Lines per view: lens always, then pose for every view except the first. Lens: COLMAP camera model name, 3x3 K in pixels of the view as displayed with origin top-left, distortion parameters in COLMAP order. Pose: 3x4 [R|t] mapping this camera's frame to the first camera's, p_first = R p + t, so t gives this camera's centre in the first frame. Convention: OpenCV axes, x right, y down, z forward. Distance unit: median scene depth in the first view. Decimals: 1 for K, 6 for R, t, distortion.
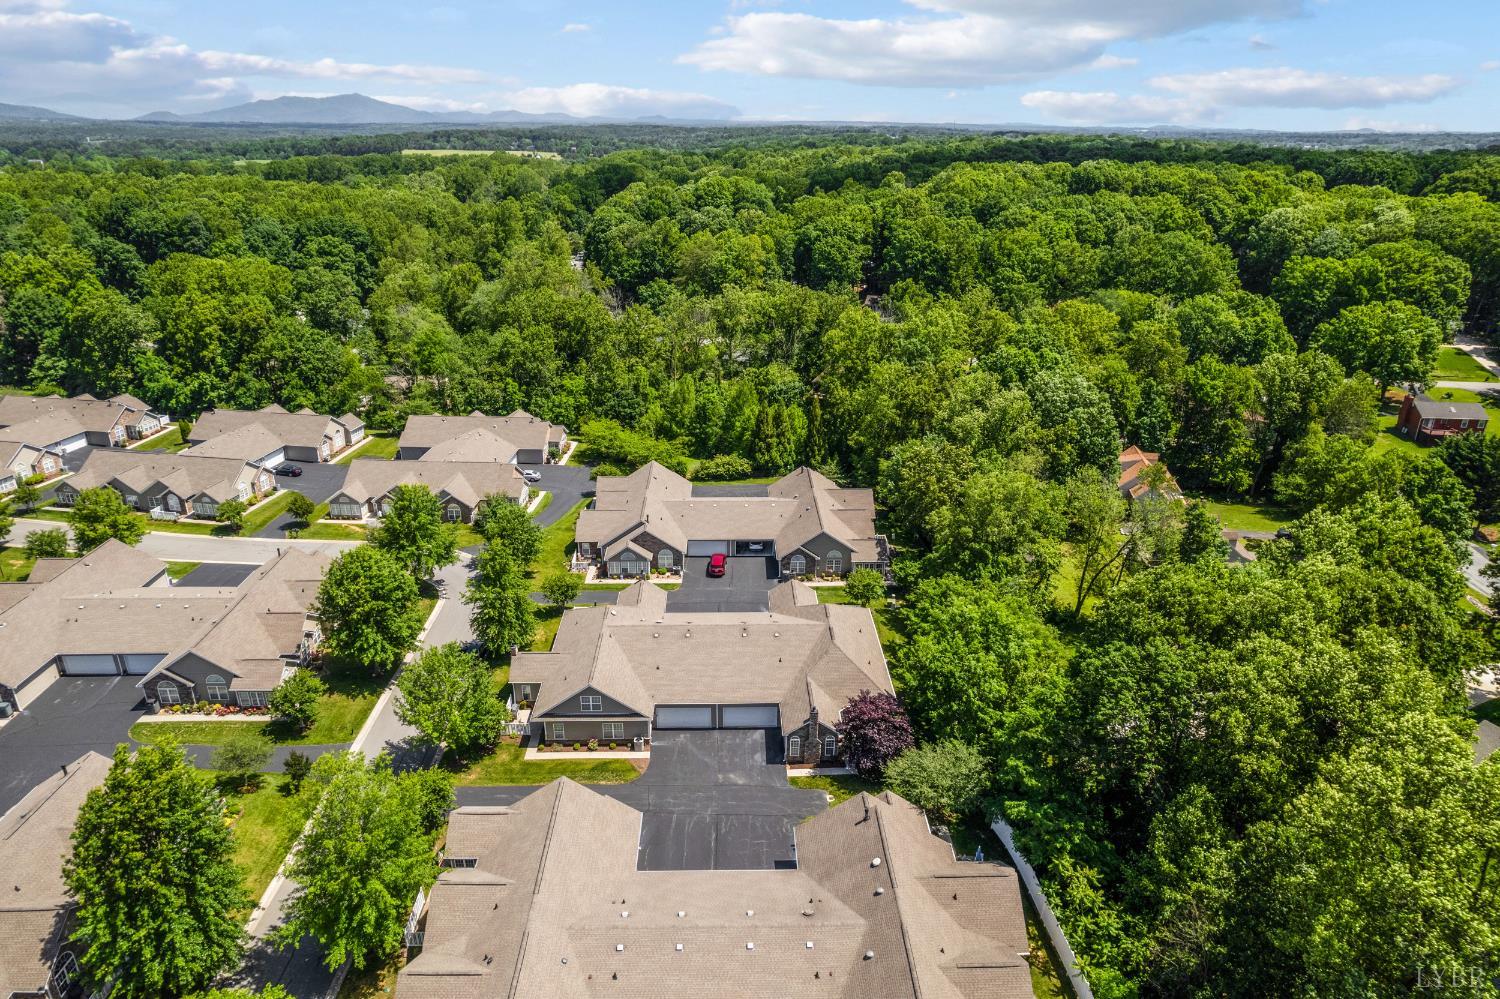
lens RADIAL K [[956.1, 0, 766.8], [0, 956.1, 499.5], [0, 0, 1]] dist [-0.076649, 0.059640]
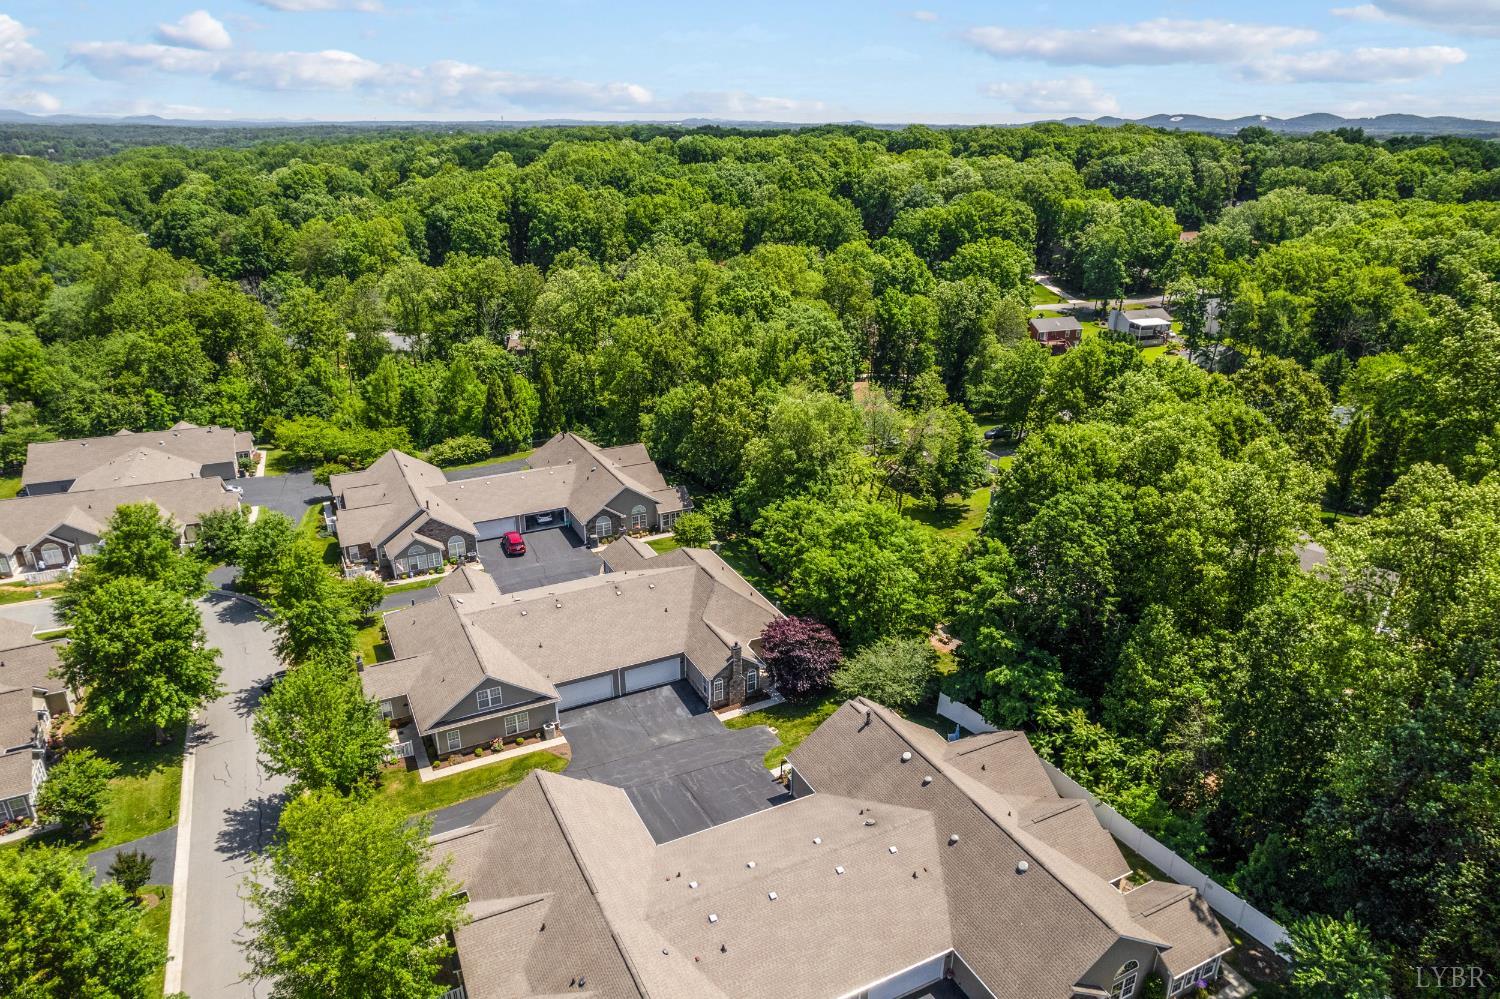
lens RADIAL K [[956.1, 0, 766.8], [0, 956.1, 499.5], [0, 0, 1]] dist [-0.076649, 0.059640]
pose [[0.903999, -0.162691, 0.395369, -0.169815], [0.161195, 0.986219, 0.037254, 0.030076], [-0.395982, 0.030054, 0.917766, 0.072312]]
